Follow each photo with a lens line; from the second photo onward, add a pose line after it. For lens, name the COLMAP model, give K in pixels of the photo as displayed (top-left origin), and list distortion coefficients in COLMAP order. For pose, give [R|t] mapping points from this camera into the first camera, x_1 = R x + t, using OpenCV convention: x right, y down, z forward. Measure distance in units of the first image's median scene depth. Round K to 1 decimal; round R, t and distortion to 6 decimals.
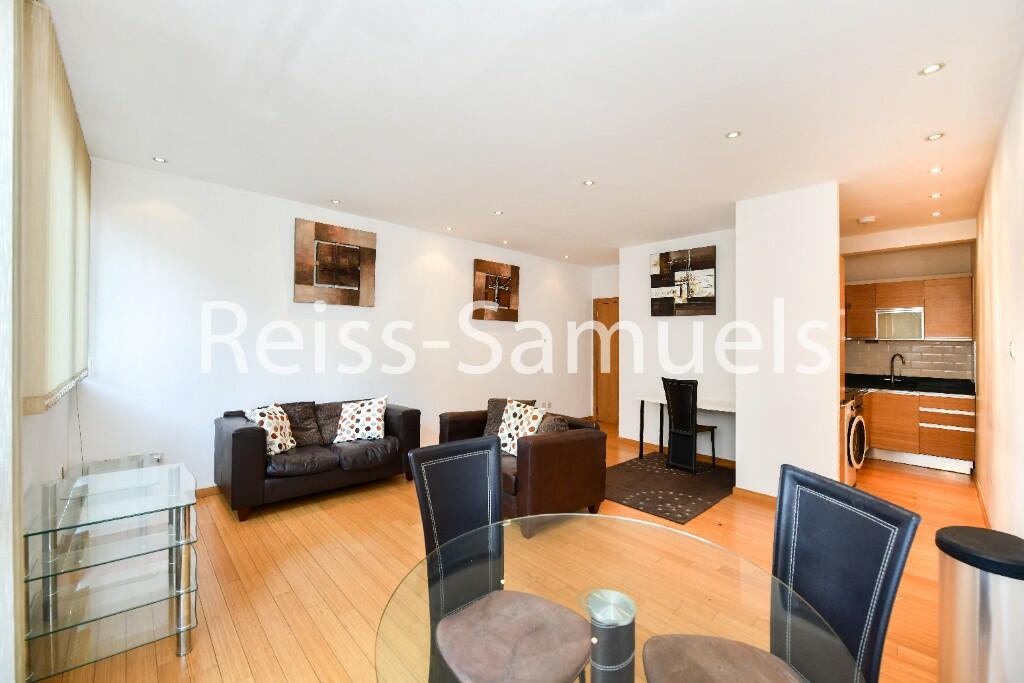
lens RADIAL K [[412.8, 0, 508.6], [0, 412.8, 345.4], [0, 0, 1]] dist [-0.001245, -0.001041]
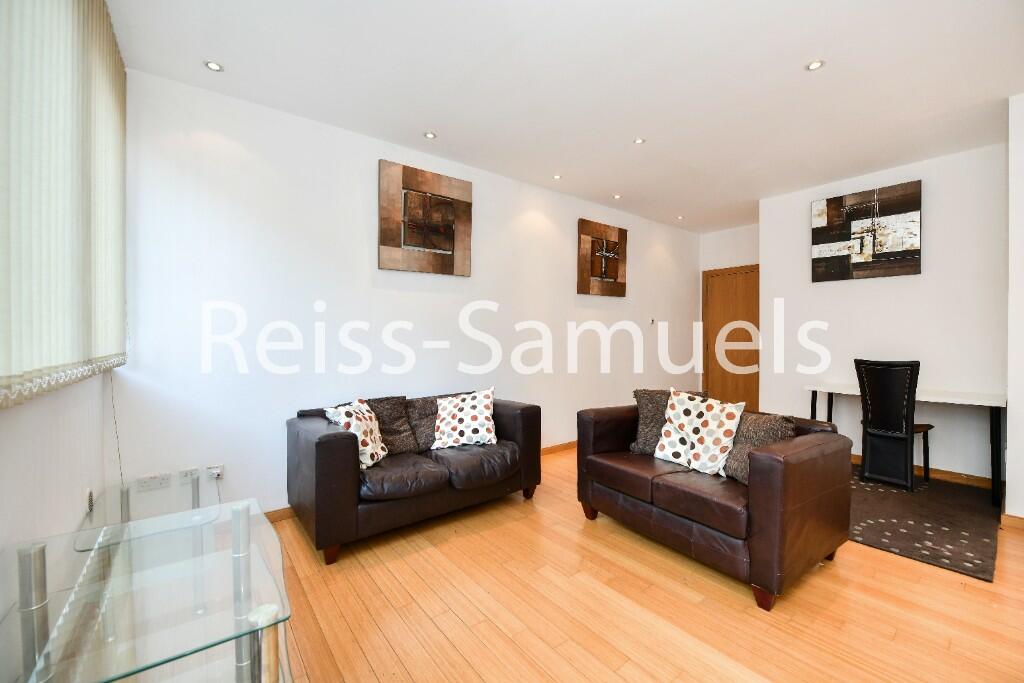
lens RADIAL K [[412.8, 0, 513.4], [0, 412.8, 337.5], [0, 0, 1]] dist [-0.001245, -0.001041]
pose [[0.996320, -0.021258, -0.083031, -0.203866], [0.020971, 0.999771, -0.004331, 0.033660], [0.083104, 0.002574, 0.996538, 0.243701]]
